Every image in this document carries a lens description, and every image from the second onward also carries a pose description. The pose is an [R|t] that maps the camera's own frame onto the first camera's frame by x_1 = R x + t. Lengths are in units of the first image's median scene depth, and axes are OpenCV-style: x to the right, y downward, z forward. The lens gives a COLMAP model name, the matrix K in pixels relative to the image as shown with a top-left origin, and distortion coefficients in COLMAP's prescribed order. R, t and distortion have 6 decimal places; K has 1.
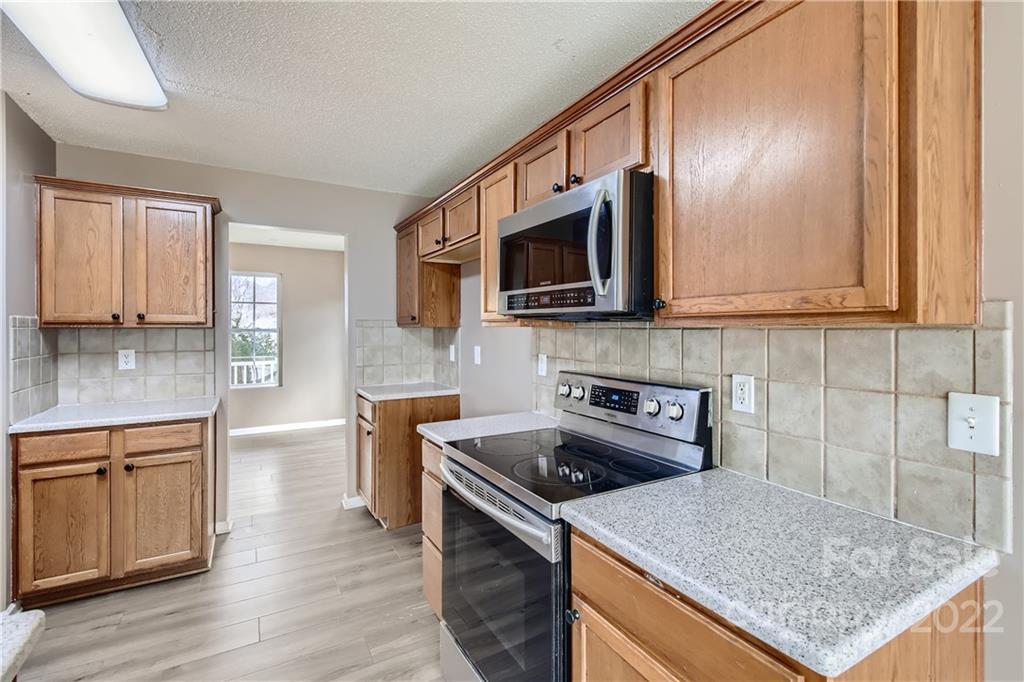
lens RADIAL K [[468.9, 0, 501.2], [0, 468.9, 325.8], [0, 0, 1]] dist [0.024382, -0.005962]
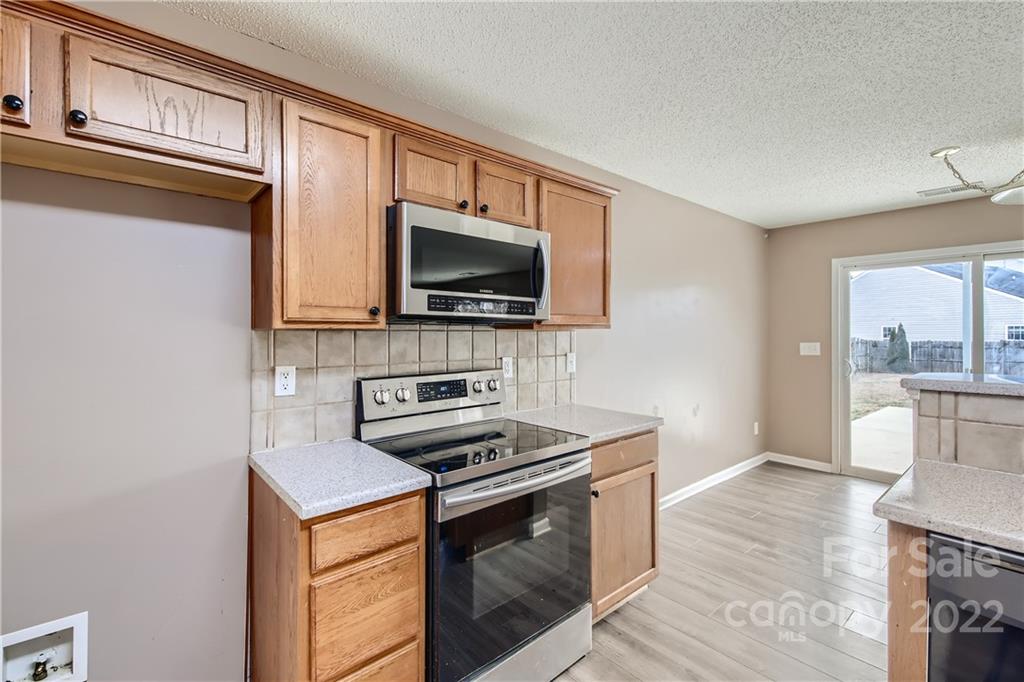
lens RADIAL K [[468.9, 0, 512.2], [0, 468.9, 338.9], [0, 0, 1]] dist [0.024382, -0.005962]
pose [[-0.237018, -0.013086, 0.971417, -1.034723], [-0.000235, 0.999910, 0.013413, 0.010526], [-0.971505, 0.002951, -0.237000, 1.200735]]
